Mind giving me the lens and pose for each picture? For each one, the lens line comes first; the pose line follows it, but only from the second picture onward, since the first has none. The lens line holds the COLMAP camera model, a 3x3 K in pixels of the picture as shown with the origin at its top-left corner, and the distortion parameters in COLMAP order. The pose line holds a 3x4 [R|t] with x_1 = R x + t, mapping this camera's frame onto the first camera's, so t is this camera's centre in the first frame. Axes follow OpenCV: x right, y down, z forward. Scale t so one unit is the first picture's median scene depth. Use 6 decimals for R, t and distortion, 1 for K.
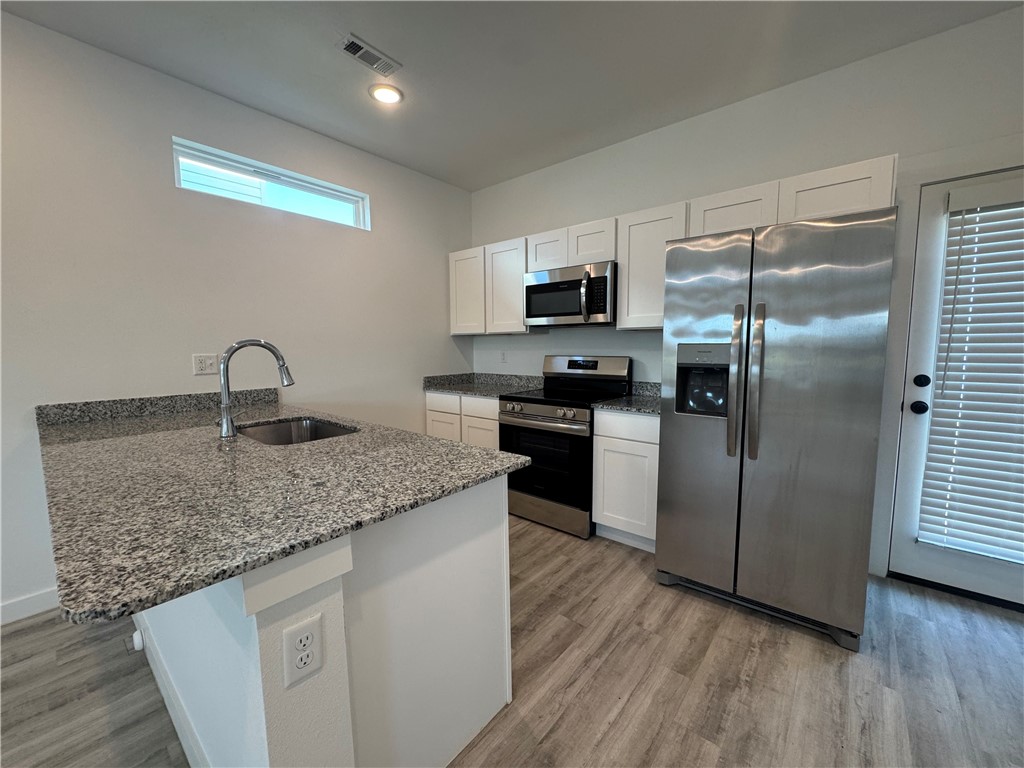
lens RADIAL K [[407.7, 0, 512.0], [0, 407.7, 384.0], [0, 0, 1]] dist [-0.000913, 0.000116]
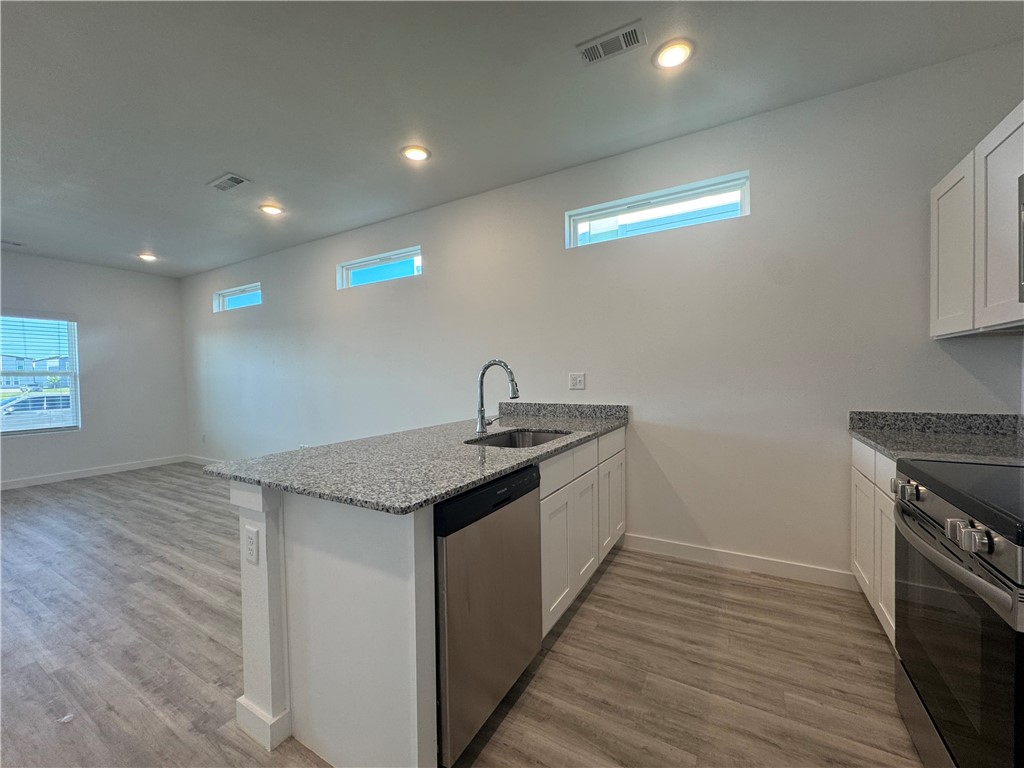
lens RADIAL K [[407.7, 0, 512.0], [0, 407.7, 384.0], [0, 0, 1]] dist [-0.000913, 0.000116]
pose [[0.179030, 0.022868, -0.983578, 0.396603], [-0.080015, 0.996756, 0.008611, -0.030991], [0.980584, 0.077159, 0.180279, 0.517072]]
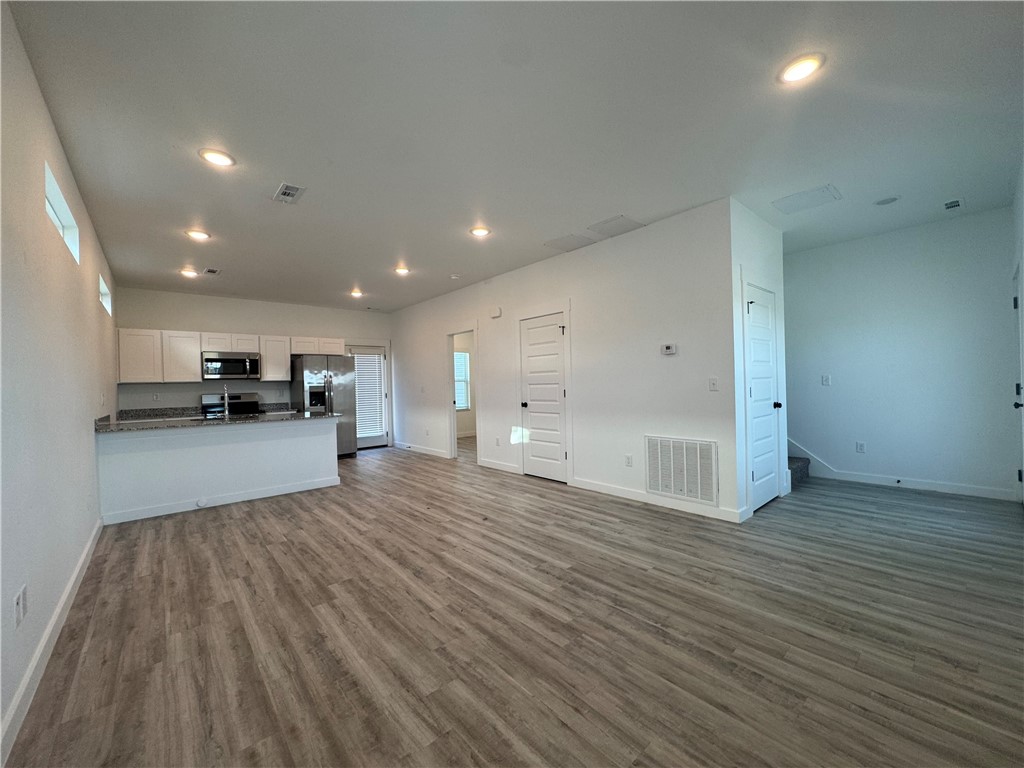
lens RADIAL K [[407.7, 0, 512.0], [0, 407.7, 384.0], [0, 0, 1]] dist [-0.000913, 0.000116]
pose [[0.153563, 0.008244, 0.988104, -1.888449], [0.116631, 0.992824, -0.026410, 0.118073], [-0.981232, 0.119299, 0.151499, -0.806747]]
